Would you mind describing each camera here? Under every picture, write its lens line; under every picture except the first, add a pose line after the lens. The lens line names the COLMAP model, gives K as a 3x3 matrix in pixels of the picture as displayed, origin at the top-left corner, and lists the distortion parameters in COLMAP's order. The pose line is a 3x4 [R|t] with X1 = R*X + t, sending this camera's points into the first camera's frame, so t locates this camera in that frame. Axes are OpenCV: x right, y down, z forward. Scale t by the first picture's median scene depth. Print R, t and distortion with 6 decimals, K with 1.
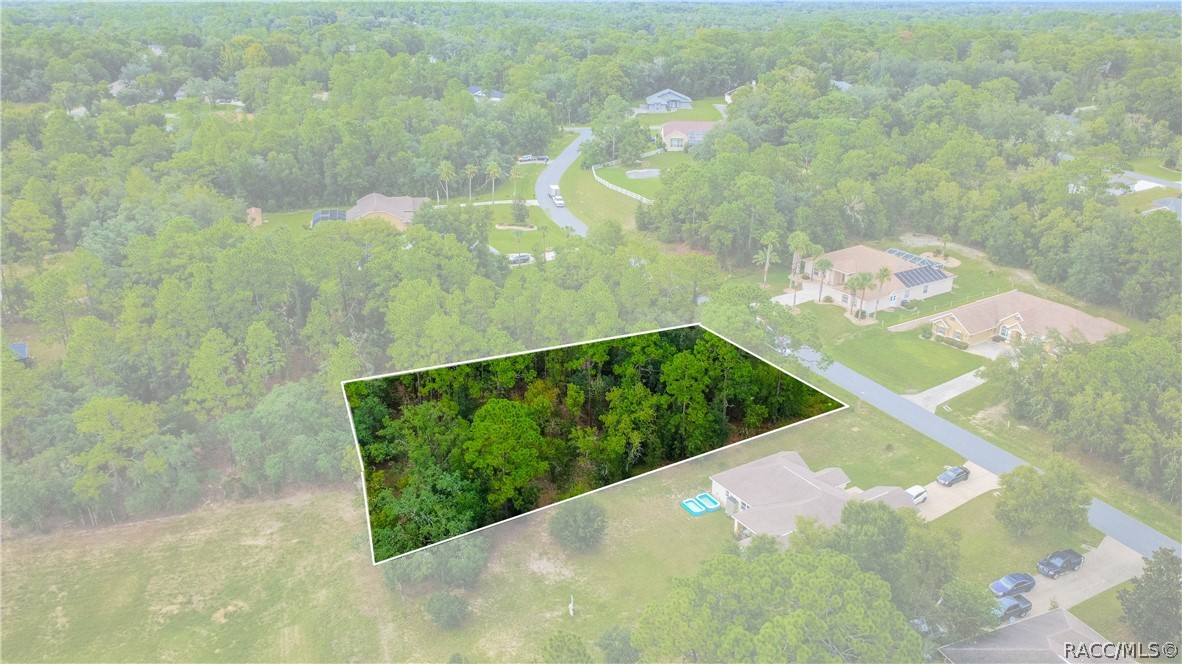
lens RADIAL K [[845.8, 0, 624.0], [0, 845.8, 333.4], [0, 0, 1]] dist [-0.002745, -0.001717]
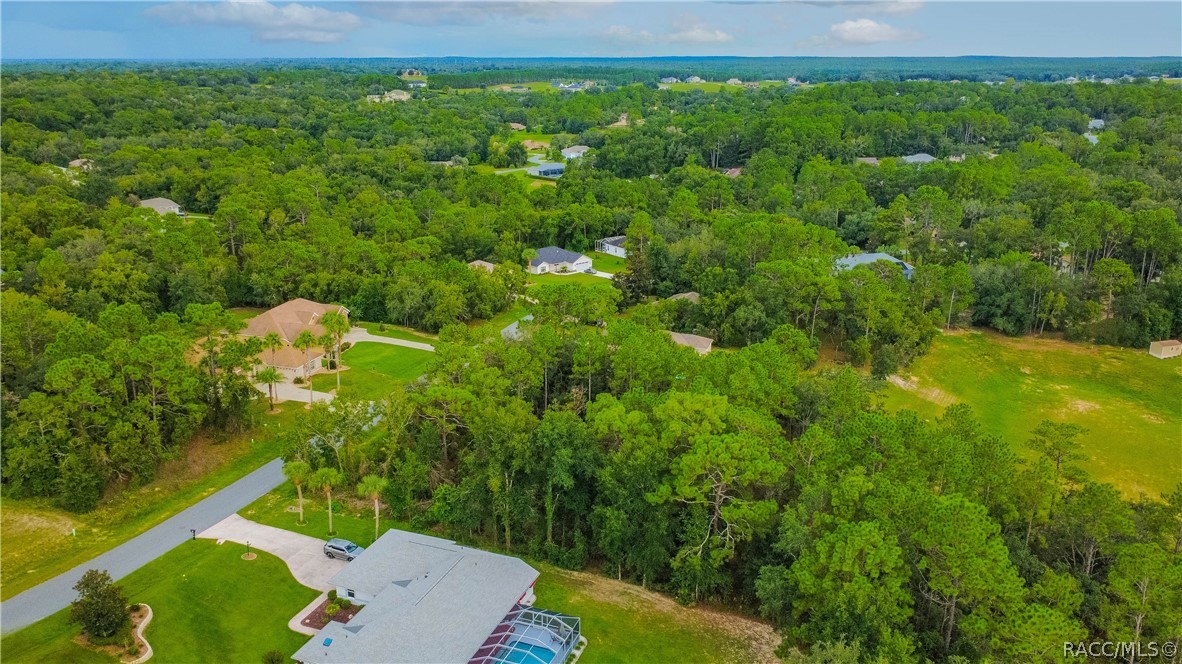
lens RADIAL K [[865.4, 0, 591.0], [0, 865.4, 332.0], [0, 0, 1]] dist [0.001400, 0.000226]
pose [[-0.604344, -0.252166, 0.755765, -0.609104], [0.292693, 0.811991, 0.504976, -0.443059], [-0.741013, 0.526386, -0.416914, 1.055722]]
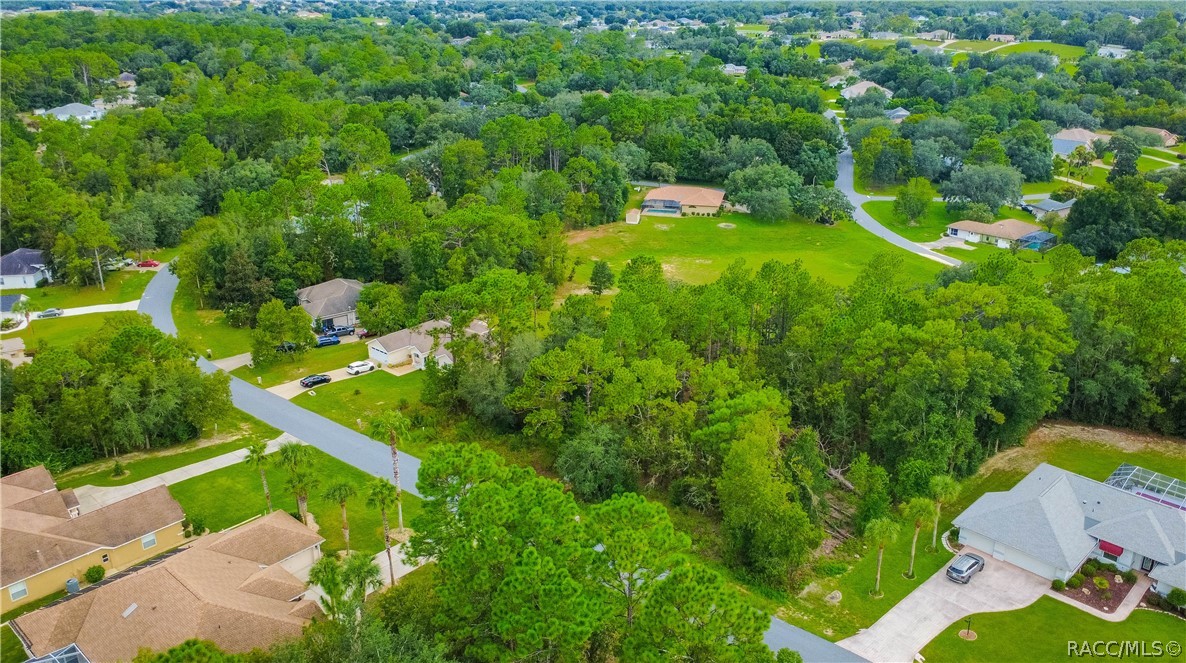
lens RADIAL K [[909.4, 0, 593.0], [0, 909.4, 331.5], [0, 0, 1]] dist [-0.001428, 0.000061]
pose [[-0.977889, 0.051010, -0.202808, 0.183748], [-0.098824, 0.741959, 0.663121, -0.506849], [0.184302, 0.668501, -0.720513, 1.257029]]
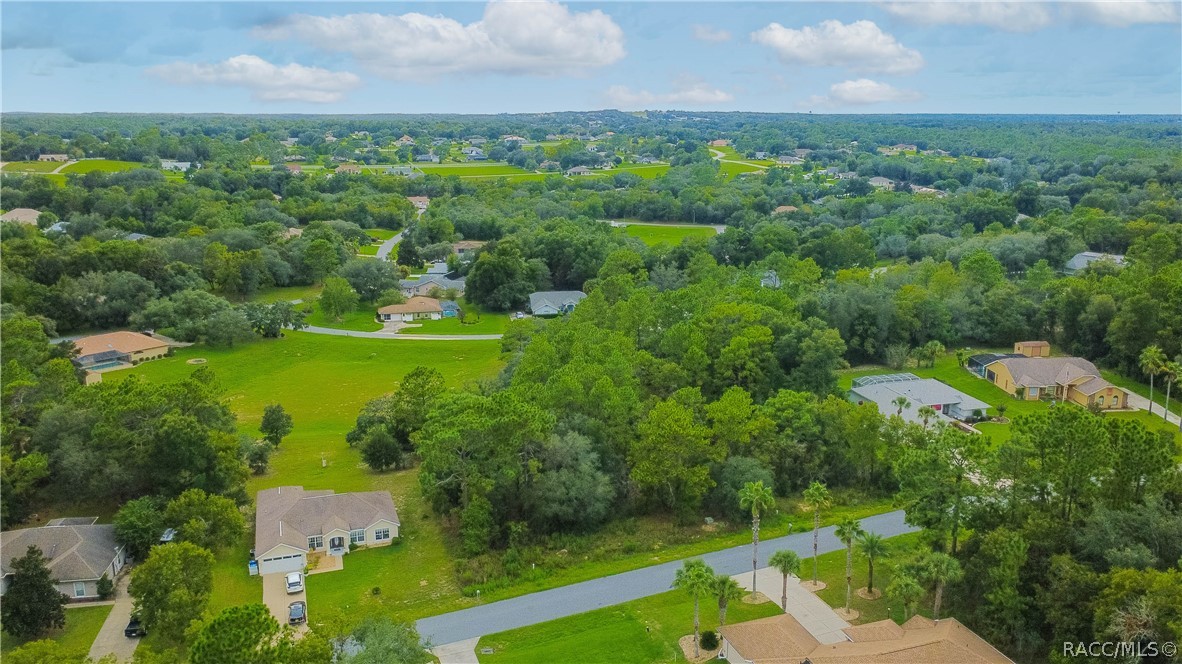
lens RADIAL K [[924.8, 0, 591.0], [0, 924.8, 332.0], [0, 0, 1]] dist [0.002269, -0.000445]
pose [[-0.284268, 0.200540, -0.937537, 0.762942], [-0.363210, 0.882465, 0.298888, -0.326005], [0.887283, 0.425487, -0.178019, 0.848122]]
